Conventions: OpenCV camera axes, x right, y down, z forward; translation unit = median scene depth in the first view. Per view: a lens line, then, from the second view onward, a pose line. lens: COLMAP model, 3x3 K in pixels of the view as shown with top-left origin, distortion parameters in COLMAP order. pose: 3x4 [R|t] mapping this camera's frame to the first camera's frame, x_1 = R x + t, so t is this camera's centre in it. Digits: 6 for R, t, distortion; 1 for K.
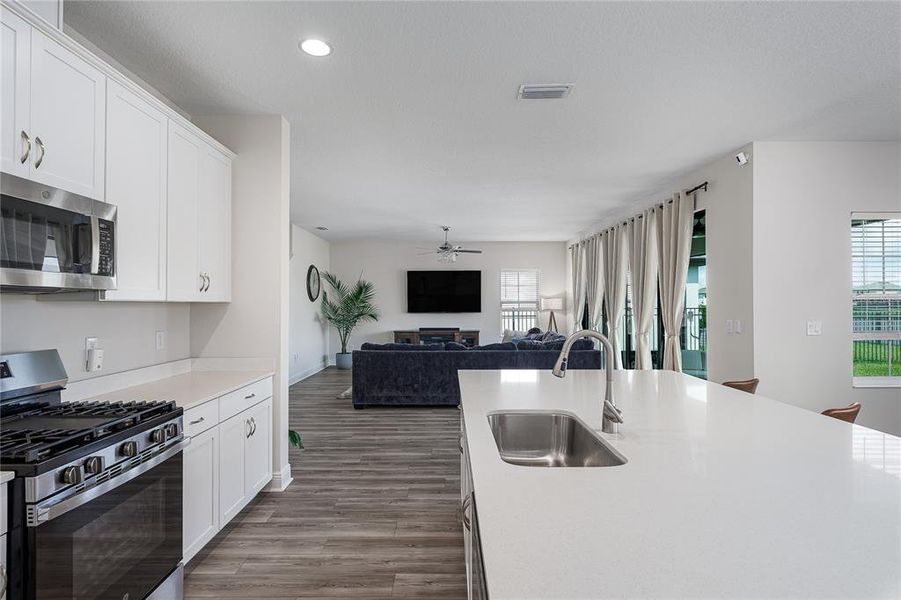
lens RADIAL K [[450.5, 0, 450.5], [0, 450.5, 300.0], [0, 0, 1]] dist [0.022171, -0.000210]
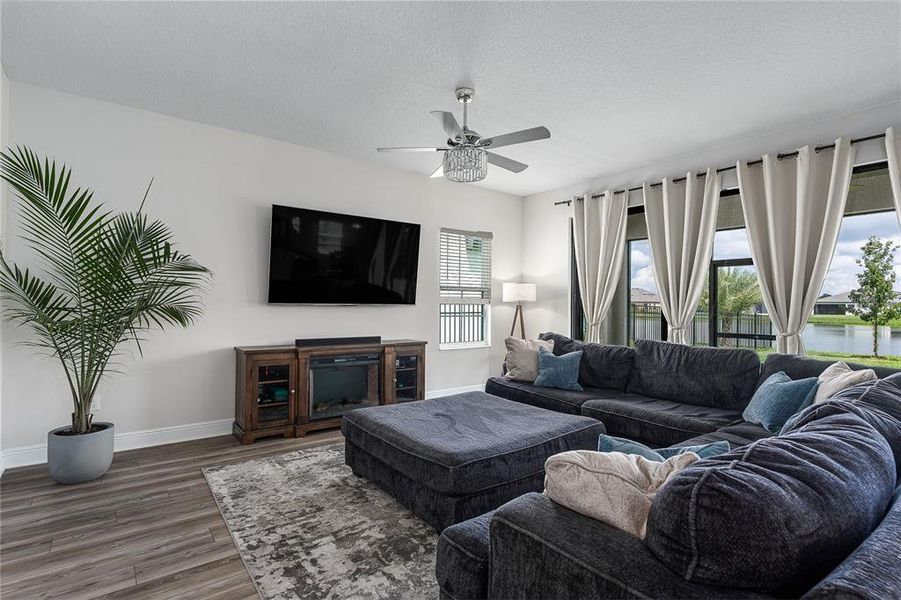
lens RADIAL K [[450.5, 0, 450.5], [0, 450.5, 300.0], [0, 0, 1]] dist [0.022171, -0.000210]
pose [[0.802139, 0.017402, 0.596884, -0.212122], [-0.018916, 0.999814, -0.003729, 0.022728], [-0.596838, -0.008300, 0.802319, 0.562957]]
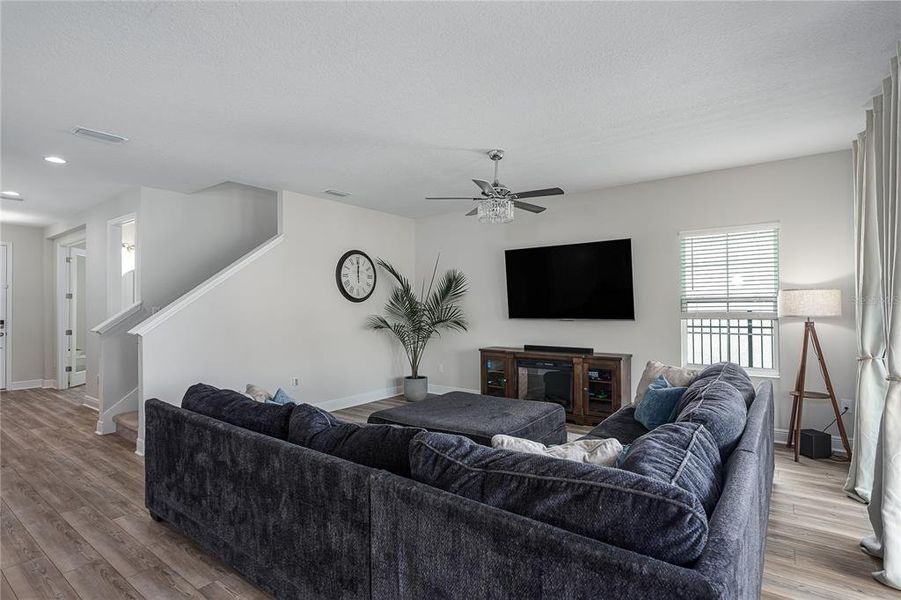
lens RADIAL K [[450.5, 0, 450.5], [0, 450.5, 300.0], [0, 0, 1]] dist [0.022171, -0.000210]
pose [[0.798921, -0.011775, -0.601321, 0.210550], [0.008724, 0.999930, -0.007989, 0.006660], [0.601373, 0.001136, 0.798968, 0.468430]]
